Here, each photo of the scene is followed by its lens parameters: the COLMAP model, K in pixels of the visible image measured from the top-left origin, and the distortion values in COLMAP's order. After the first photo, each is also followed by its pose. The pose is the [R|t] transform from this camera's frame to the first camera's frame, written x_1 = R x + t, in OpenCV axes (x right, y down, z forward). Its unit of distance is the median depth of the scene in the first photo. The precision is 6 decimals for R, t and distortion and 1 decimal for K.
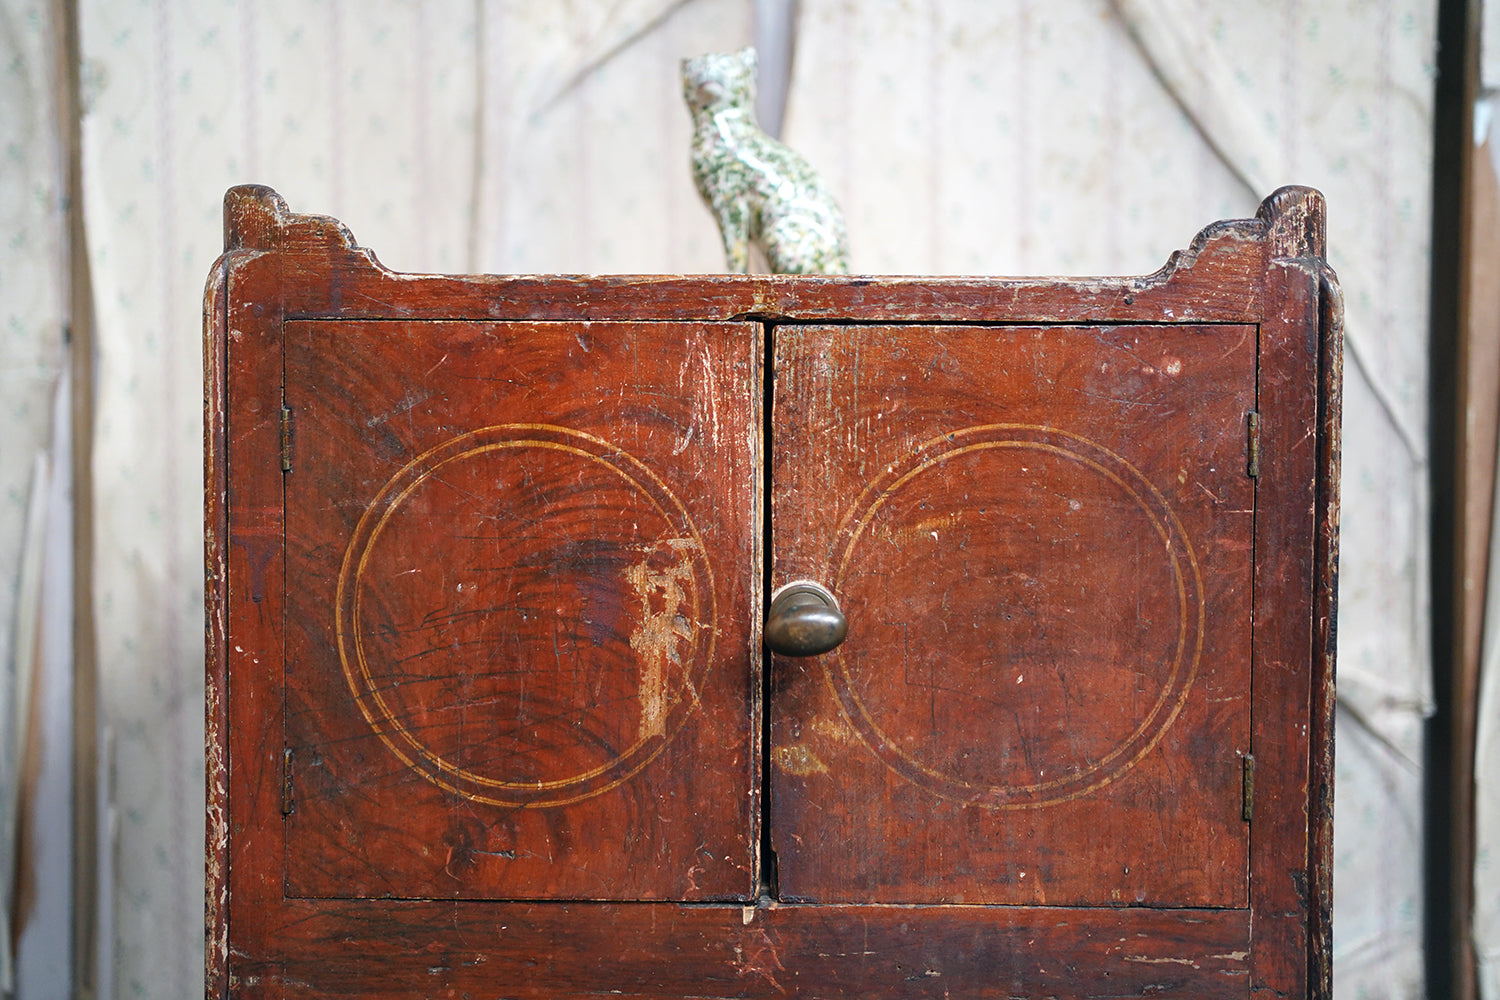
lens RADIAL K [[1512.9, 0, 749.9], [0, 1512.9, 494.3], [0, 0, 1]] dist [0.010203, 0.000000]
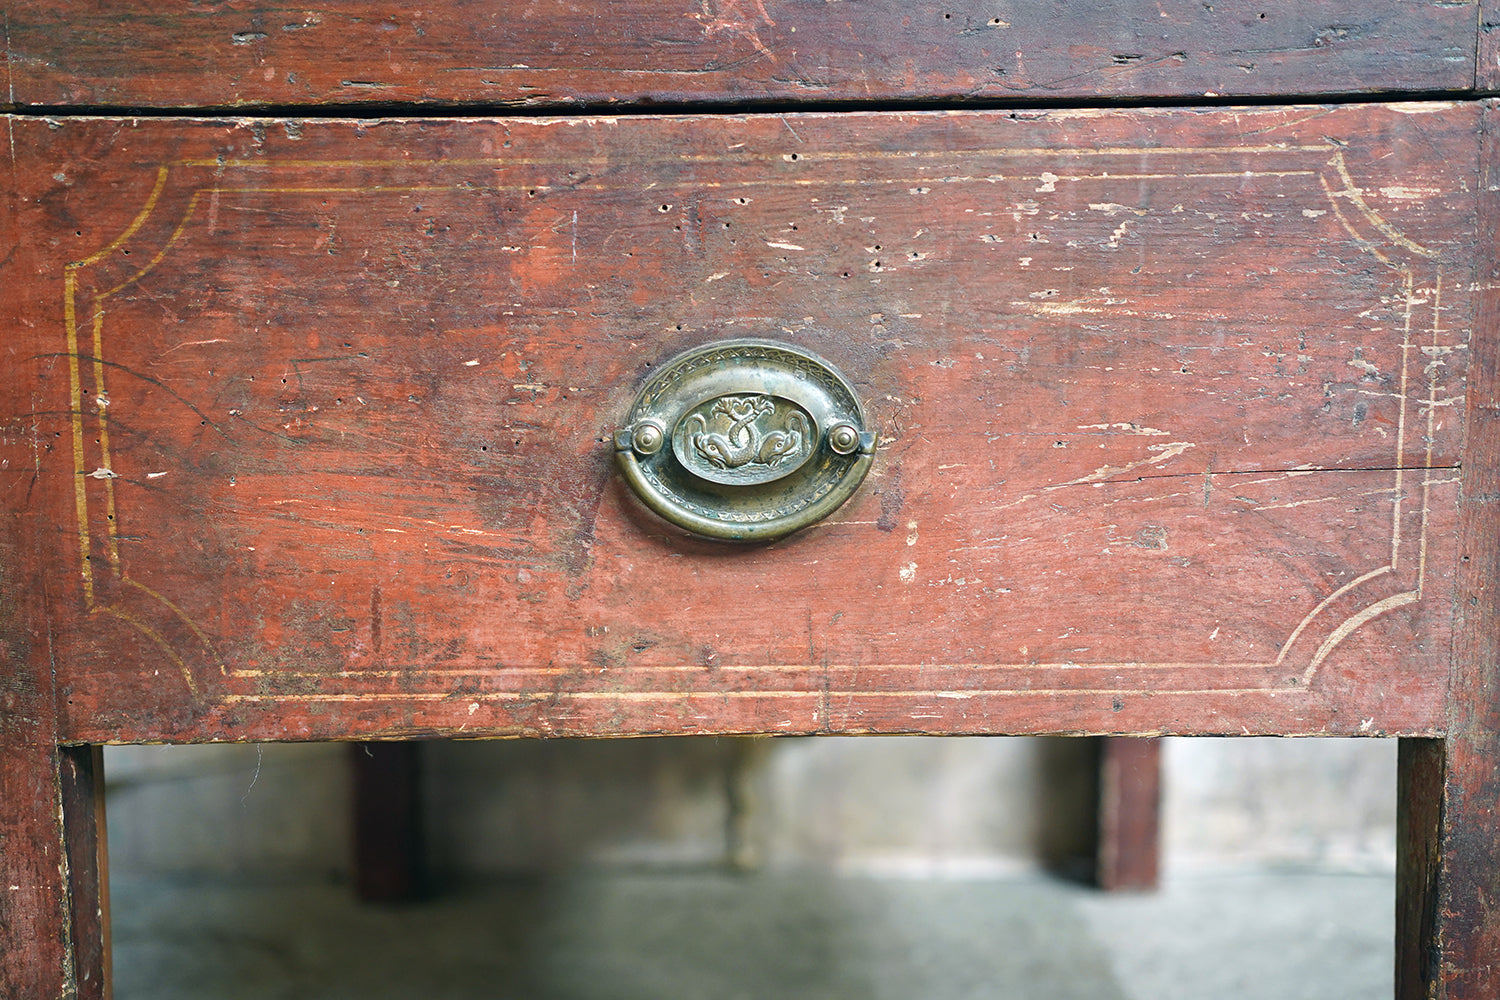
lens RADIAL K [[1512.9, 0, 755.4], [0, 1512.9, 498.2], [0, 0, 1]] dist [0.010203, 0.000000]
pose [[0.999601, -0.017932, 0.021808, -0.003937], [0.016102, 0.996554, 0.081368, 0.470629], [-0.023192, -0.080985, 0.996445, 0.330325]]
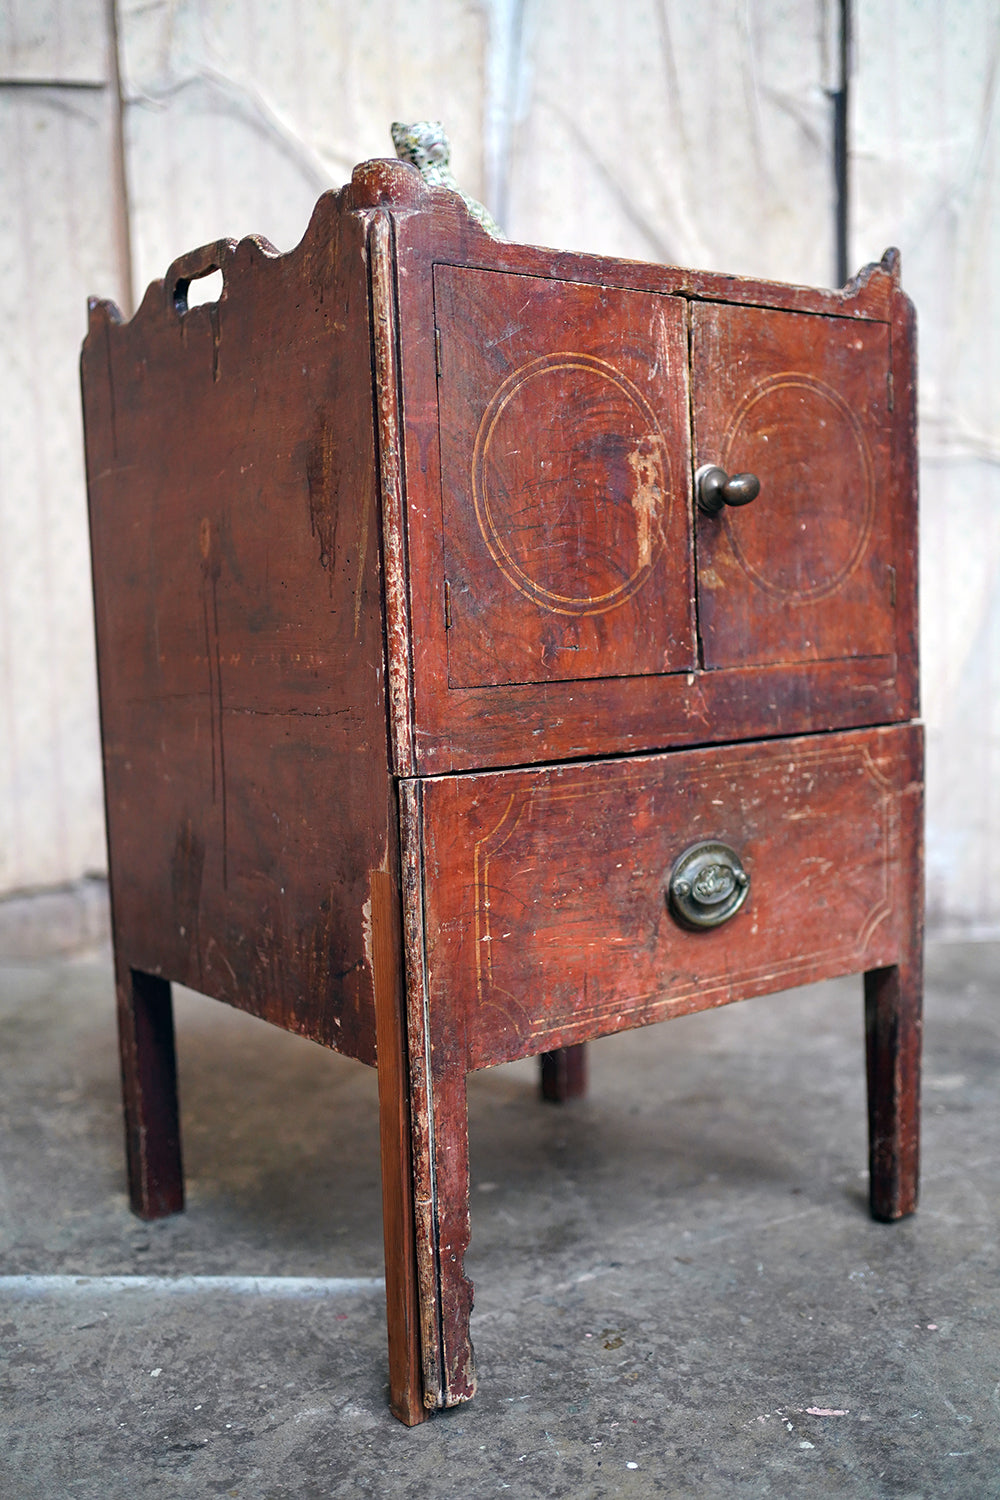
lens RADIAL K [[1512.9, 0, 510.9], [0, 1512.9, 751.3], [0, 0, 1]] dist [0.010203, 0.000000]
pose [[0.777956, -0.091168, 0.621669, -1.147659], [0.062873, 0.995747, 0.067347, 0.237090], [-0.625165, -0.013307, 0.780379, -0.117520]]
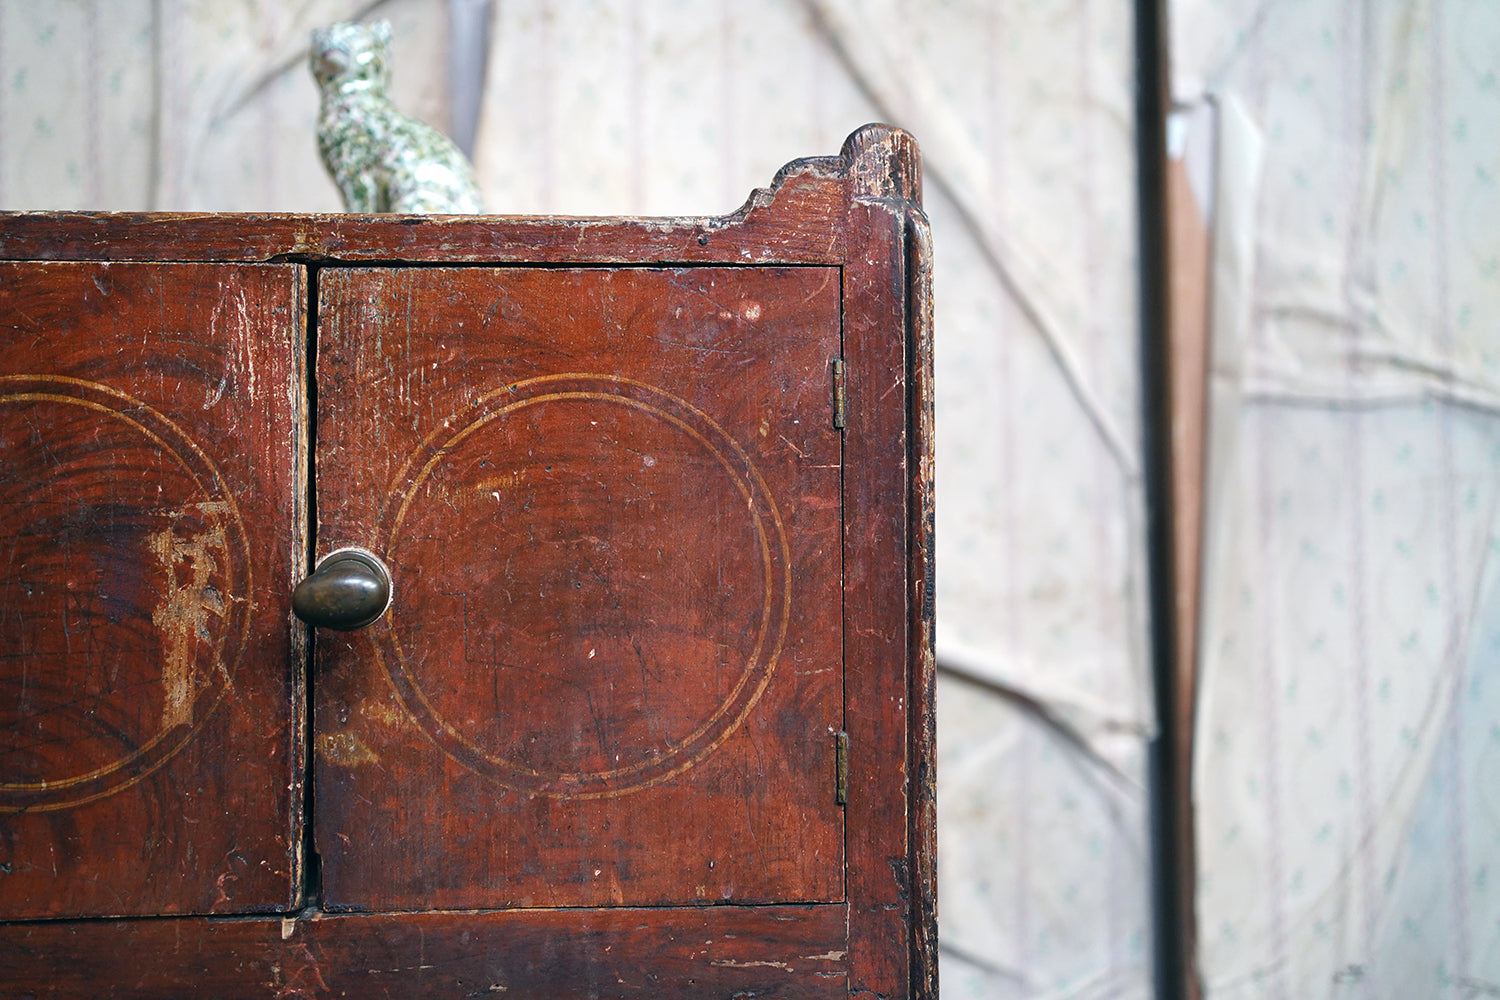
lens RADIAL K [[1512.9, 0, 749.4], [0, 1512.9, 491.9], [0, 0, 1]] dist [0.010203, 0.000000]
pose [[0.997095, -0.006819, 0.075861, 0.204131], [0.012114, 0.997504, -0.069558, 0.089639], [-0.075197, 0.070275, 0.994689, 0.082912]]
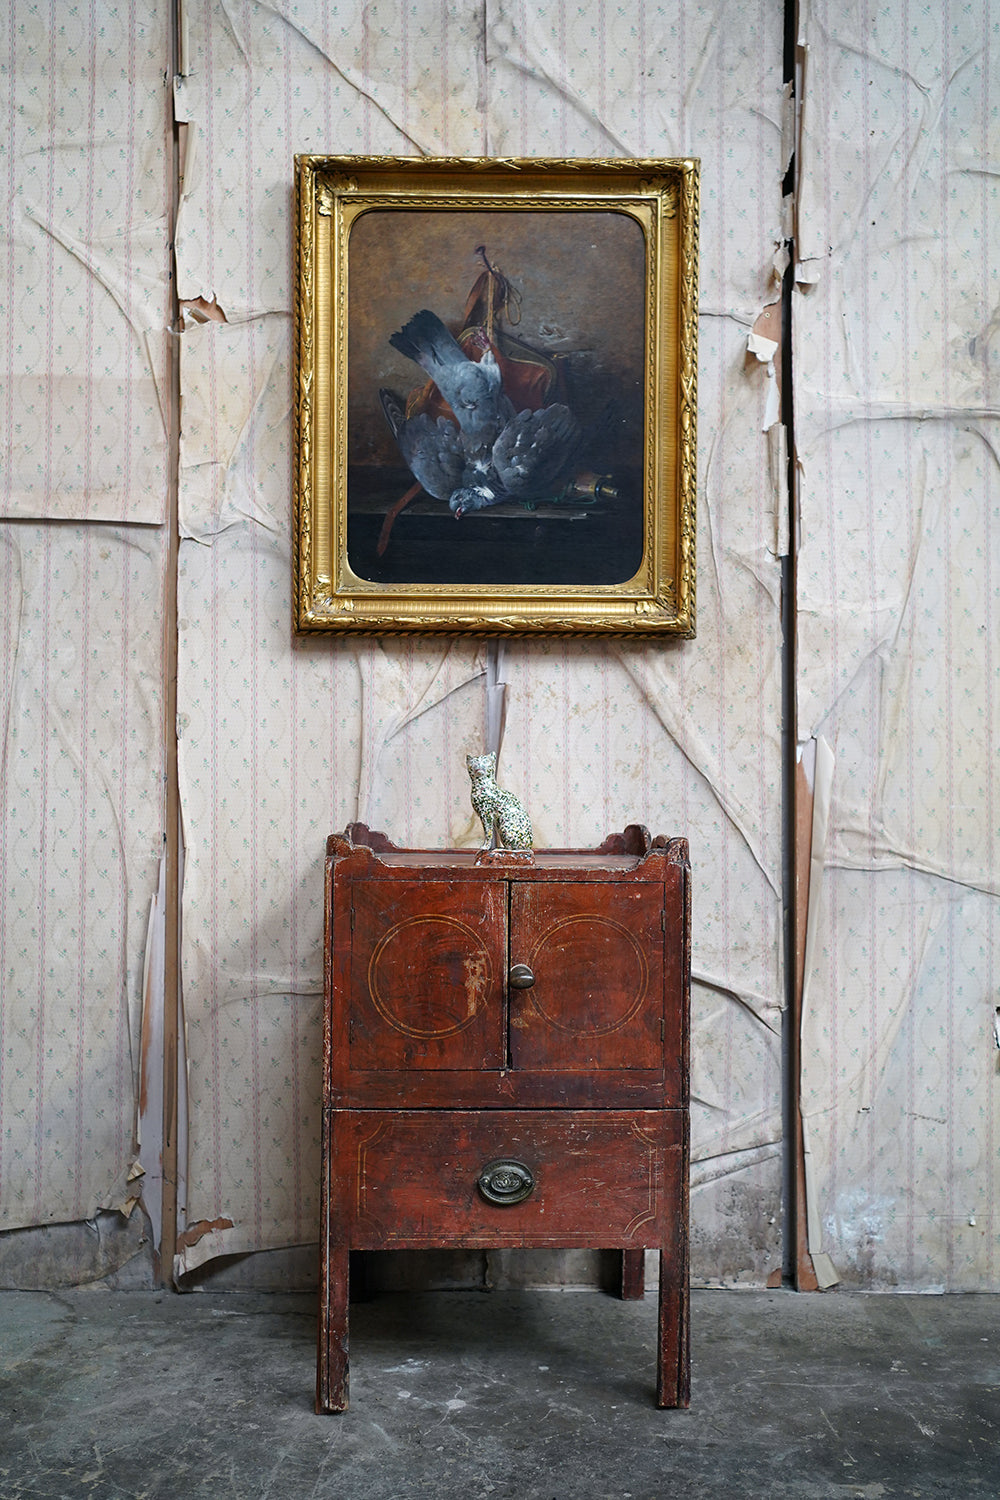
lens RADIAL K [[1512.9, 0, 503.5], [0, 1512.9, 758.3], [0, 0, 1]] dist [0.010203, 0.000000]
pose [[0.997618, 0.003267, 0.068902, -0.215043], [-0.000721, 0.999317, -0.036944, -0.250189], [-0.068975, 0.036807, 0.996939, -2.103582]]
